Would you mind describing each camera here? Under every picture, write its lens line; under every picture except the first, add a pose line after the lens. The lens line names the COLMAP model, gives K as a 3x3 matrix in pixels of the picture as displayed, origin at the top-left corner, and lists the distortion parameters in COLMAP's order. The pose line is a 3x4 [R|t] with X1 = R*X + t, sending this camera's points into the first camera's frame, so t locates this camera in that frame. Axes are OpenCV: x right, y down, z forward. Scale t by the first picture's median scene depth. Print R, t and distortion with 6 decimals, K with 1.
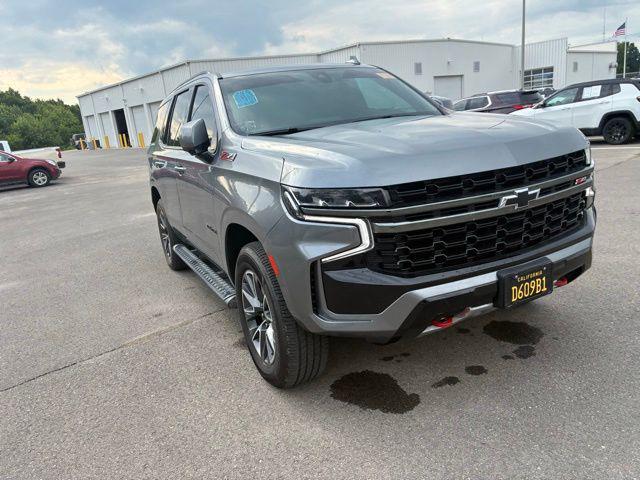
lens RADIAL K [[489.4, 0, 318.6], [0, 489.4, 229.2], [0, 0, 1]] dist [0.056197, -0.087826]
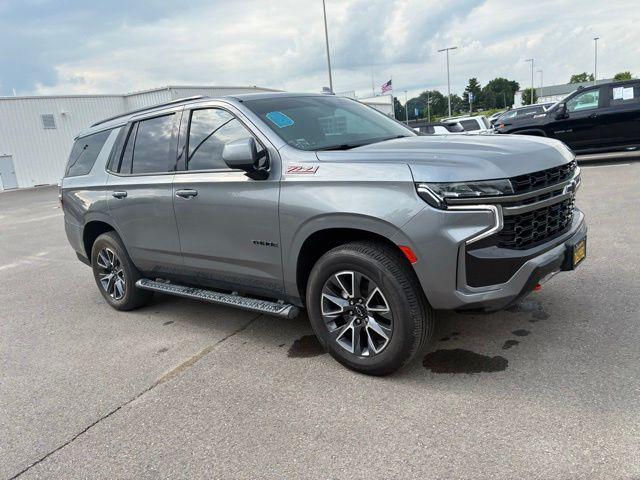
lens RADIAL K [[489.4, 0, 318.6], [0, 489.4, 229.2], [0, 0, 1]] dist [0.056197, -0.087826]
pose [[0.923509, -0.066069, 0.377843, -0.736362], [0.098459, 0.992881, -0.067038, 0.073304], [-0.370724, 0.099112, 0.923439, 0.020600]]
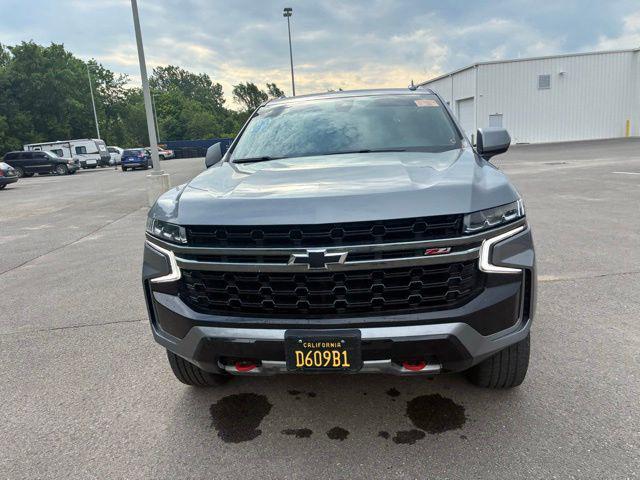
lens RADIAL K [[481.0, 0, 317.0], [0, 481.0, 219.2], [0, 0, 1]] dist [0.054864, -0.074062]
pose [[0.830266, 0.141028, -0.539230, 0.878569], [-0.149193, 0.988389, 0.028783, -0.160812], [0.537028, 0.056552, 0.841666, 0.233399]]
